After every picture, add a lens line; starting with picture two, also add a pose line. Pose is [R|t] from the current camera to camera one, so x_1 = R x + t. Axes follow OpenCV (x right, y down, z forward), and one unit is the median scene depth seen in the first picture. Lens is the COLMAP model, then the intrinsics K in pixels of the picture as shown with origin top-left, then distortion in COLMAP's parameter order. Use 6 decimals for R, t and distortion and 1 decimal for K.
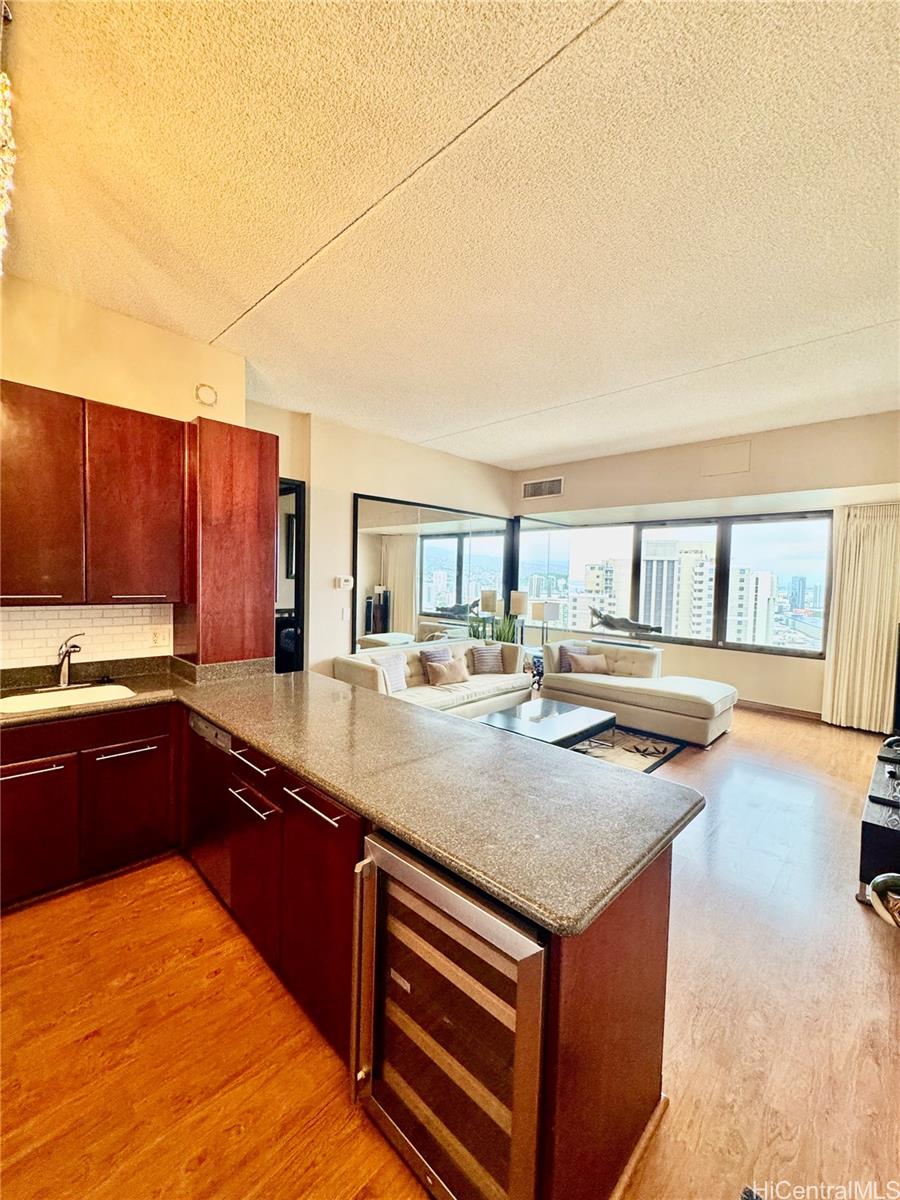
lens RADIAL K [[484.4, 0, 450.0], [0, 484.4, 600.0], [0, 0, 1]] dist [-0.008053, 0.008395]
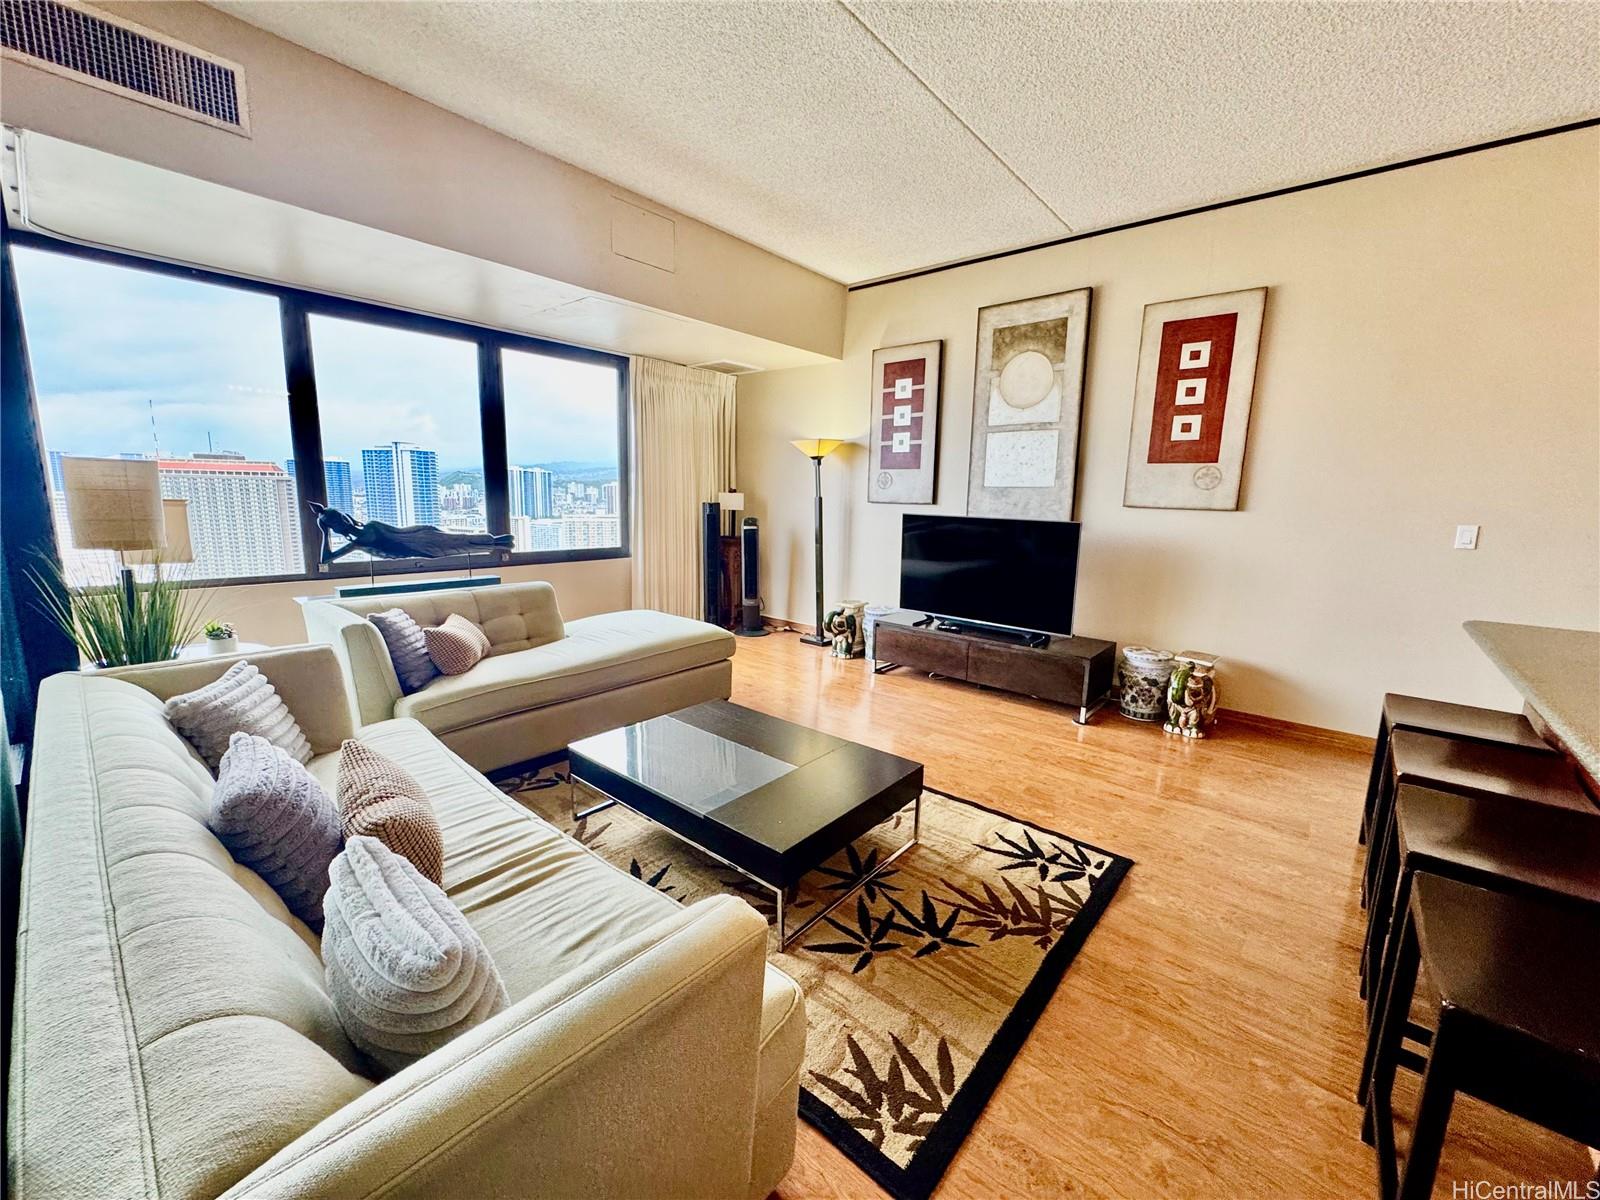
lens RADIAL K [[645.8, 0, 800.0], [0, 645.8, 600.0], [0, 0, 1]] dist [-0.008053, 0.008395]
pose [[-0.053306, -0.192202, 0.979907, -0.254925], [0.024476, 0.980755, 0.193700, -0.002422], [-0.998278, 0.034310, -0.047576, 0.728876]]
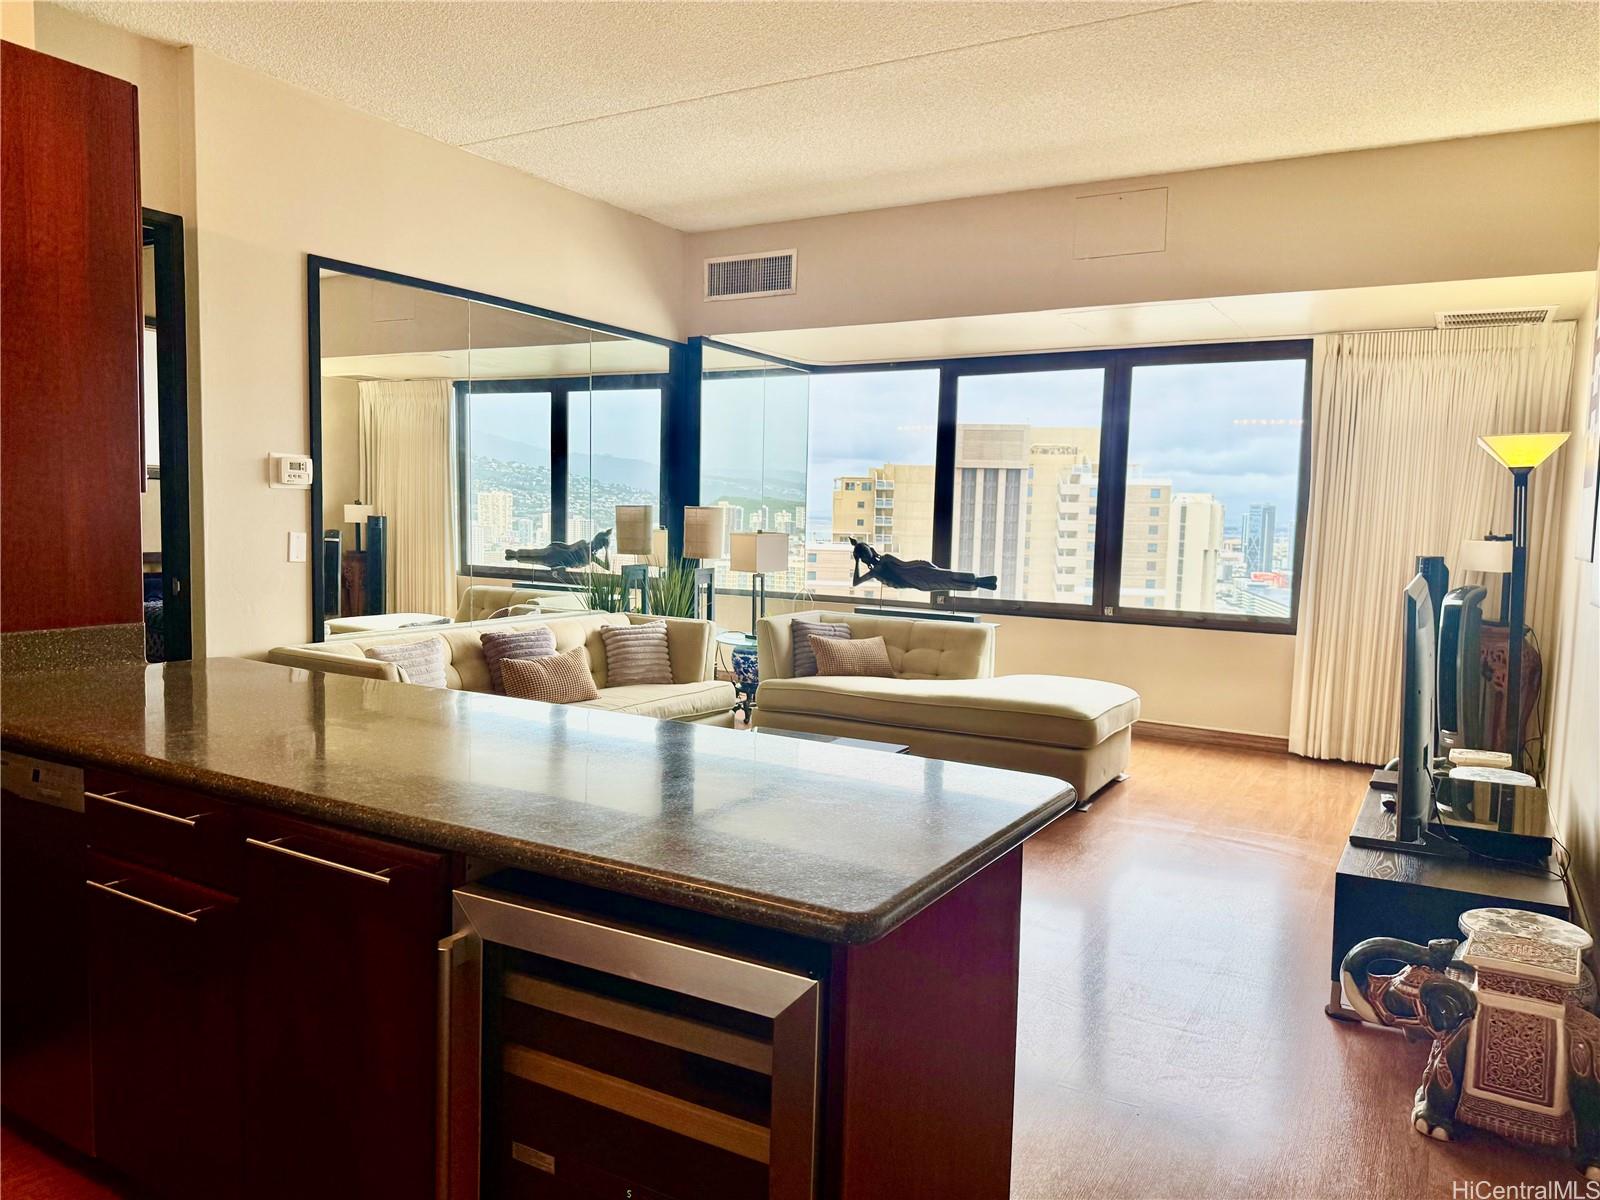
lens RADIAL K [[1125.0, 0, 800.0], [0, 1125.0, 600.0], [0, 0, 1]] dist [0.117653, -0.150356]
pose [[0.970853, -0.019900, 0.238849, -0.023356], [0.011068, 0.999207, 0.038259, 0.033052], [-0.239420, -0.034500, 0.970303, -0.049490]]
